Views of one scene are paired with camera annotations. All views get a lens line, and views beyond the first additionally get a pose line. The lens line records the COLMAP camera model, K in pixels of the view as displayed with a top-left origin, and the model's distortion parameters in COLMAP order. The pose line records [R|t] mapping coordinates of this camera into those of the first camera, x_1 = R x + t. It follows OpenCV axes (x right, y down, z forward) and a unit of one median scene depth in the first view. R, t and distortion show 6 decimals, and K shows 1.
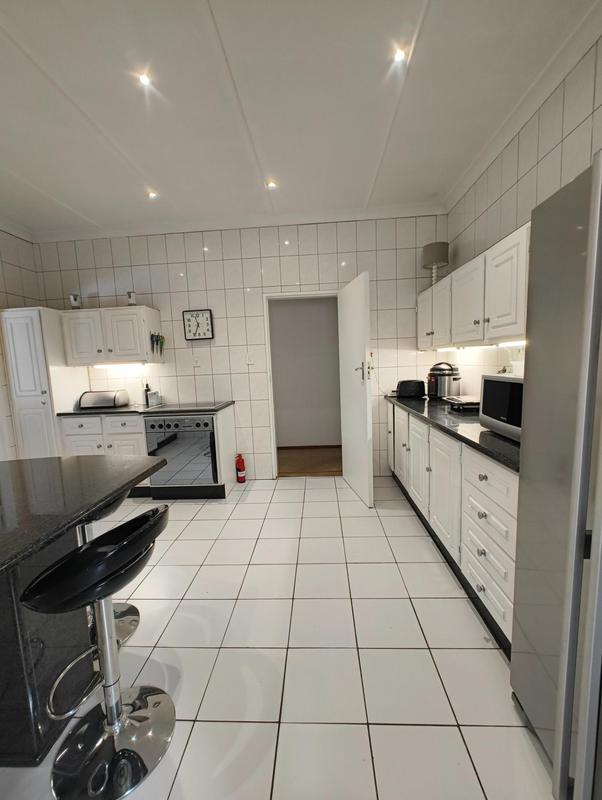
lens RADIAL K [[329.6, 0, 301.5], [0, 329.6, 402.0], [0, 0, 1]] dist [-0.008034, 0.001854]
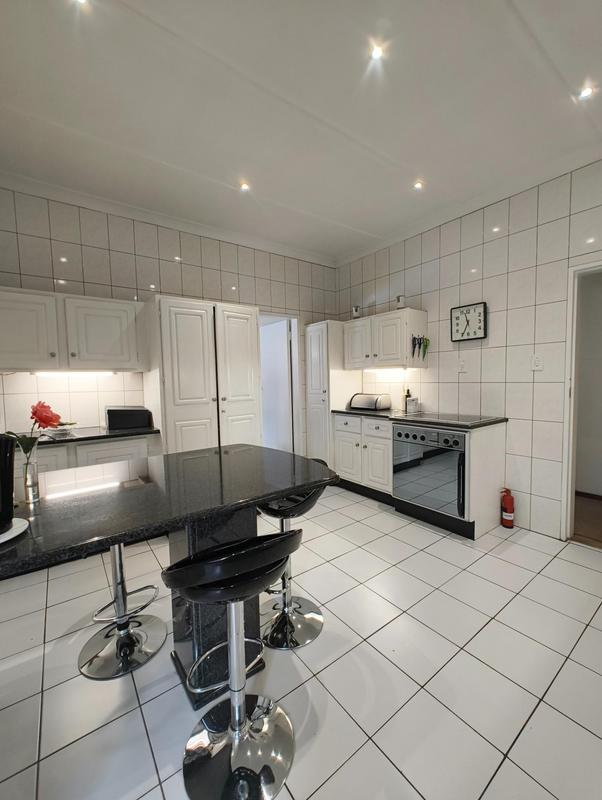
lens RADIAL K [[329.6, 0, 300.8], [0, 329.6, 401.2], [0, 0, 1]] dist [-0.008034, 0.001854]
pose [[0.631609, 0.084407, -0.770679, 0.080203], [-0.096192, 0.994907, 0.030131, -0.020544], [0.769297, 0.055102, 0.636511, 0.156057]]
